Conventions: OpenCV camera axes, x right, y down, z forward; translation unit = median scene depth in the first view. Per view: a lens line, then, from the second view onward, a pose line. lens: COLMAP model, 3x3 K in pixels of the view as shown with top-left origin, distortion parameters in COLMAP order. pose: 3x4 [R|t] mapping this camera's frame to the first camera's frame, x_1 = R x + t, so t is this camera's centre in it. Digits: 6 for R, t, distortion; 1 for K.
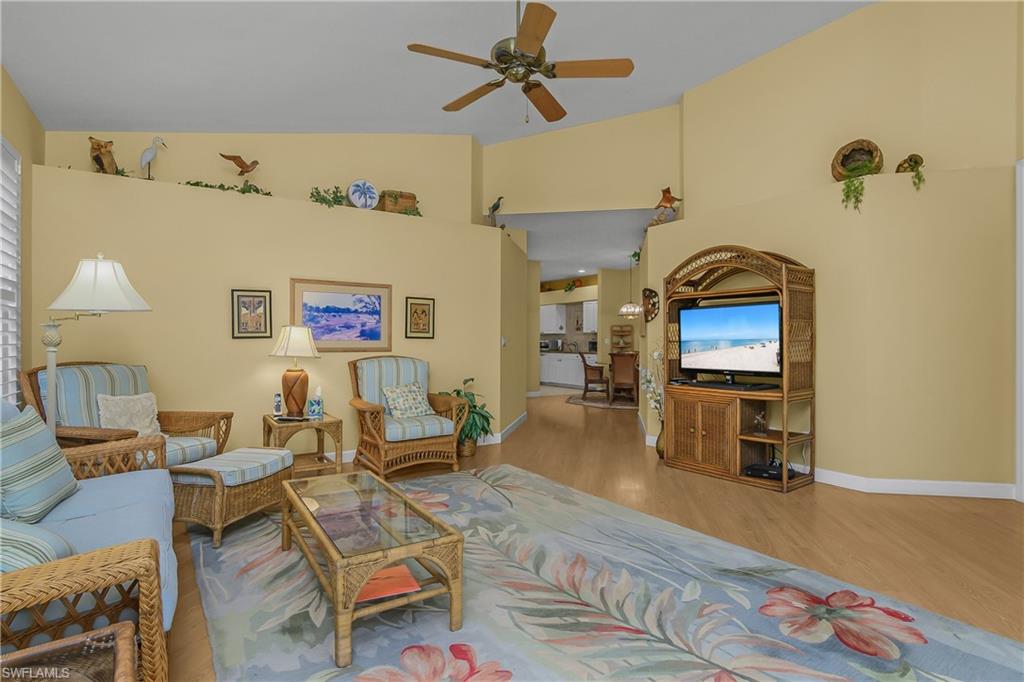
lens RADIAL K [[506.9, 0, 507.3], [0, 506.9, 343.8], [0, 0, 1]] dist [-0.017465, 0.002780]
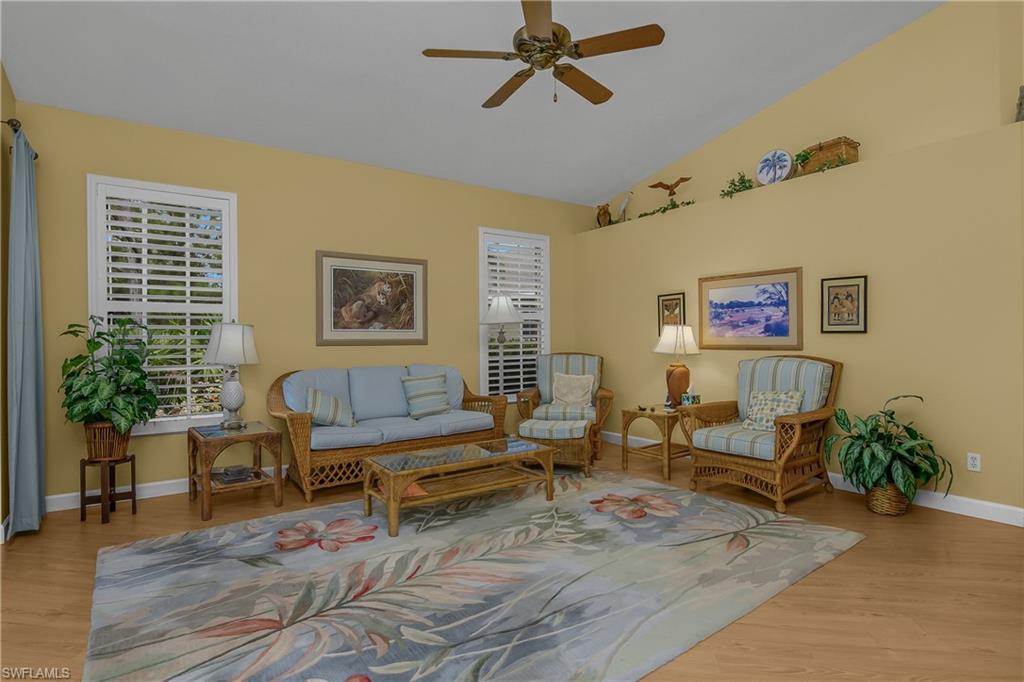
lens RADIAL K [[506.9, 0, 504.0], [0, 506.9, 342.0], [0, 0, 1]] dist [-0.017465, 0.002780]
pose [[0.048428, 0.005925, -0.998809, 0.599240], [0.007951, 0.999948, 0.006317, -0.007150], [0.998795, -0.008248, 0.048378, 0.538296]]
